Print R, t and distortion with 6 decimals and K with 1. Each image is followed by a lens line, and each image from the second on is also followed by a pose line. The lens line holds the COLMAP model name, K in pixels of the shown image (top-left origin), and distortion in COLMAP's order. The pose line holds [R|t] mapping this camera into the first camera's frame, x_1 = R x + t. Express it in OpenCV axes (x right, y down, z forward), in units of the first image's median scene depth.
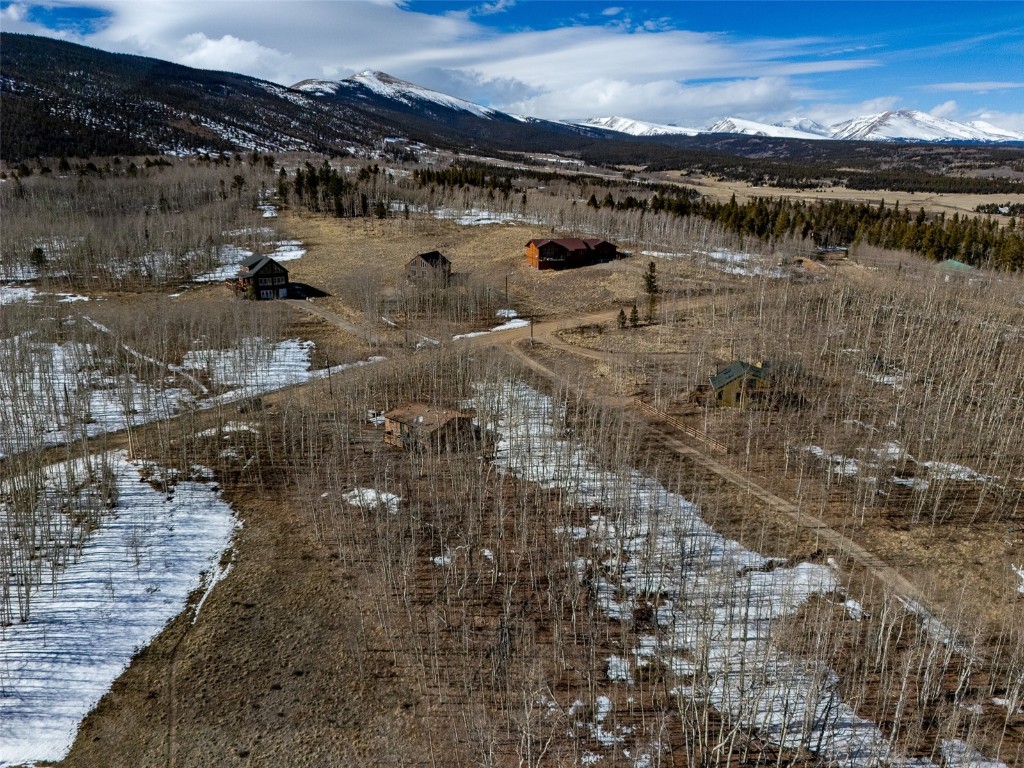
lens RADIAL K [[756.4, 0, 512.0], [0, 756.4, 384.0], [0, 0, 1]] dist [0.000297, -0.003307]
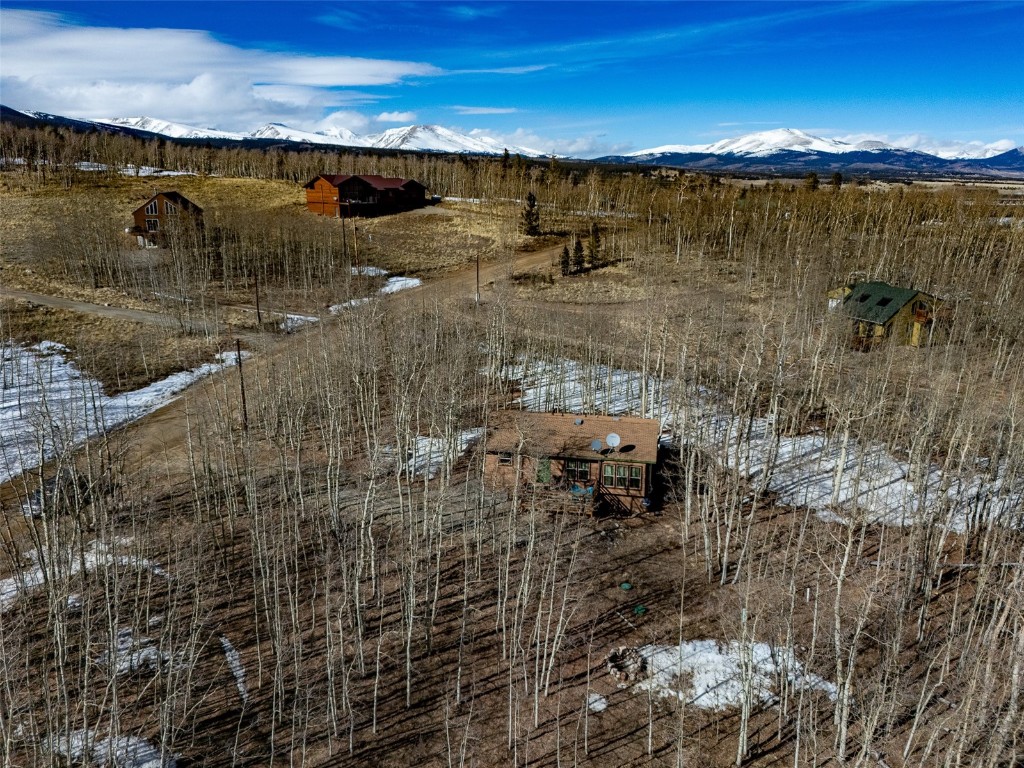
lens RADIAL K [[756.4, 0, 512.0], [0, 756.4, 384.0], [0, 0, 1]] dist [0.000297, -0.003307]
pose [[0.843898, -0.135981, 0.518985, -0.207365], [0.141799, 0.989480, 0.028684, -0.002485], [-0.517426, 0.049385, 0.854302, 0.354983]]
